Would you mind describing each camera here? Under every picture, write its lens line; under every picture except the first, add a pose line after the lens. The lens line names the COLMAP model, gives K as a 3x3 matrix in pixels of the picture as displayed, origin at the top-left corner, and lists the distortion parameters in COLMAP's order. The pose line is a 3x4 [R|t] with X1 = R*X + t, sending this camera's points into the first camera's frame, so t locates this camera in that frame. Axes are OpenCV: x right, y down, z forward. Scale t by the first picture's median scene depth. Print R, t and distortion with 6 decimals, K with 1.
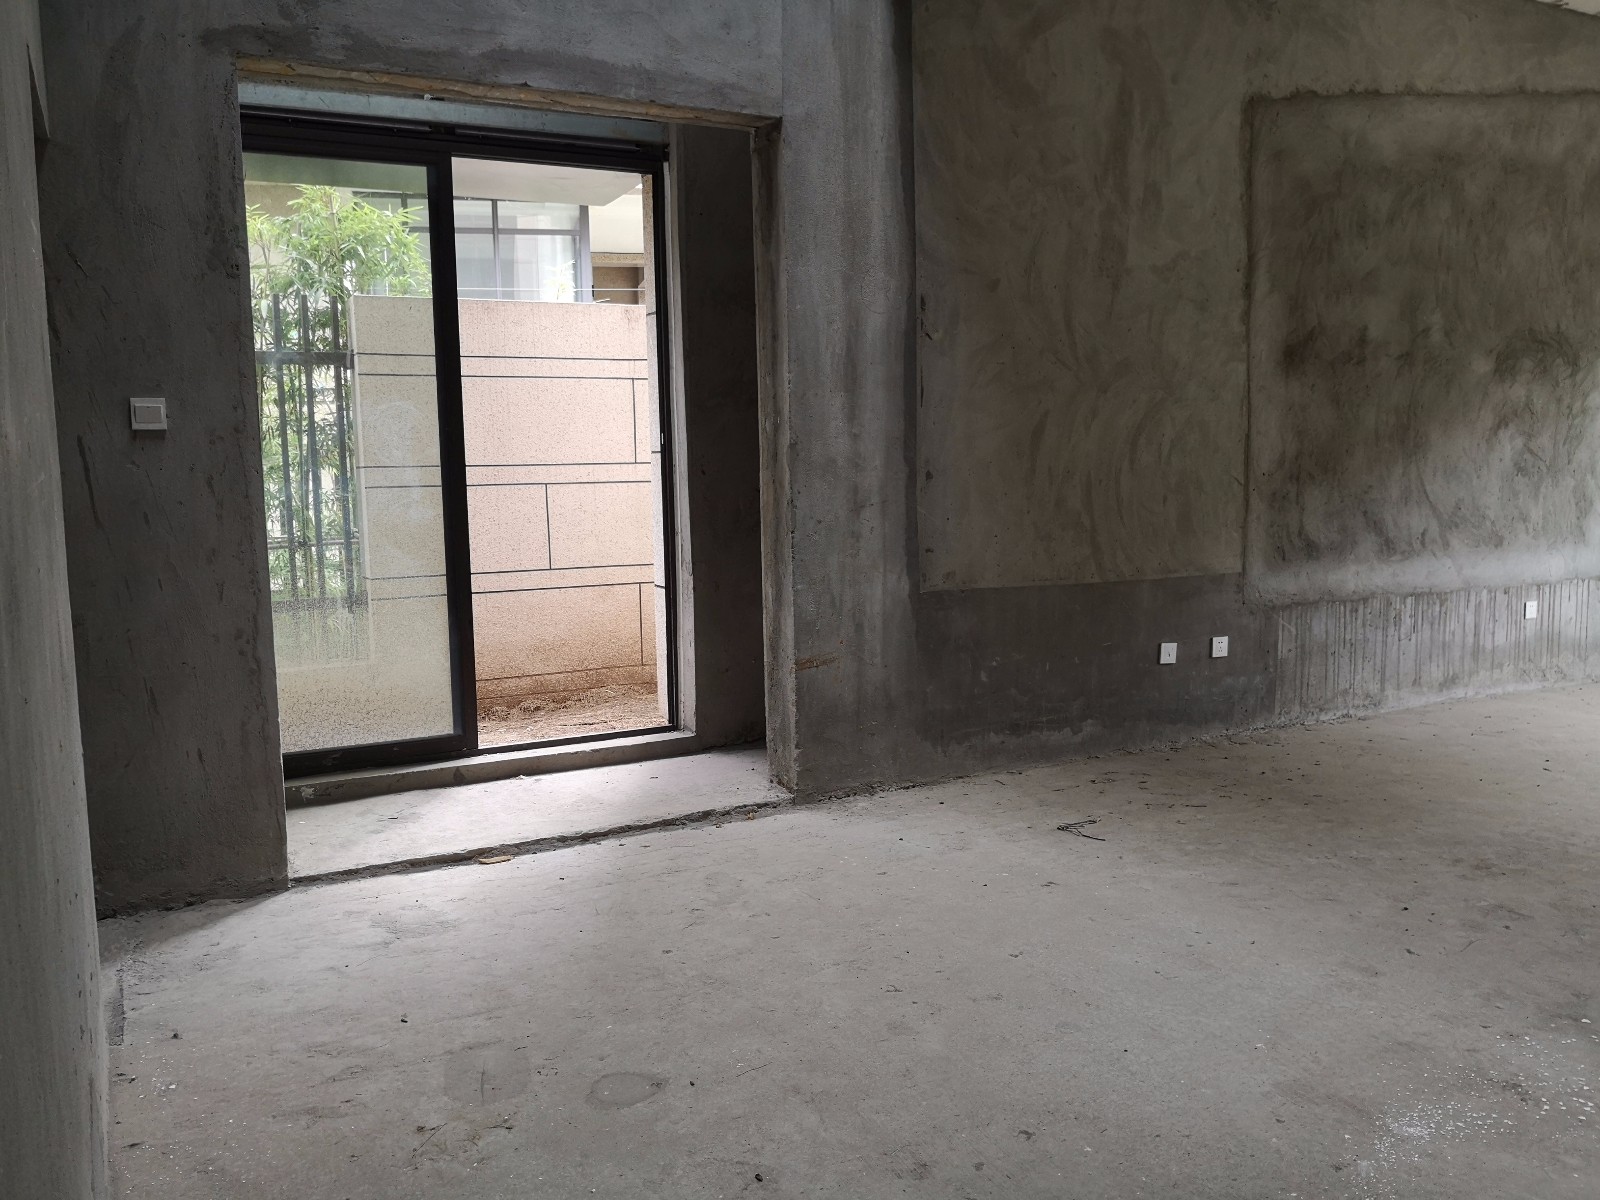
lens RADIAL K [[1279.6, 0, 801.9], [0, 1279.6, 602.5], [0, 0, 1]] dist [0.020606, -0.049746]
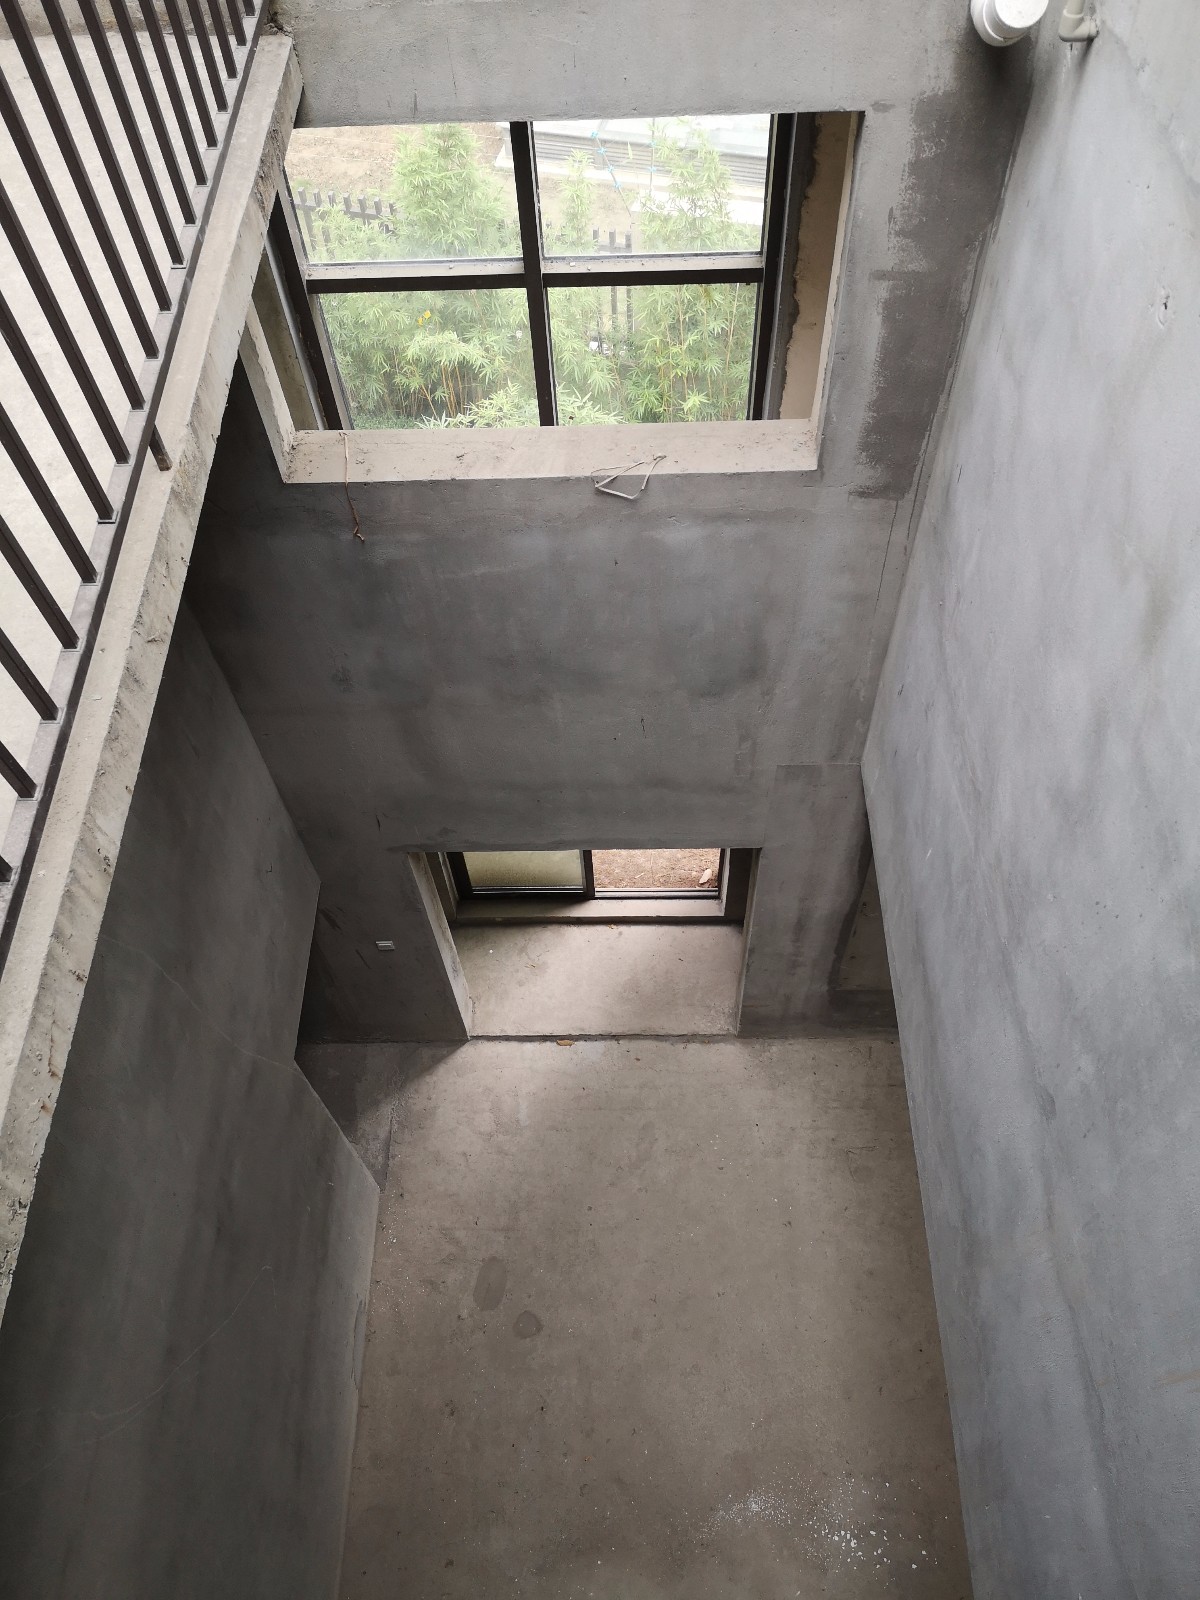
lens RADIAL K [[1210.4, 0, 600.0], [0, 1210.4, 800.0], [0, 0, 1]] dist [0.066893, -0.096861]
pose [[0.881841, 0.386508, -0.270127, 0.203594], [-0.030214, 0.617989, 0.785606, -1.774198], [0.470579, -0.684618, 0.556646, 0.268151]]
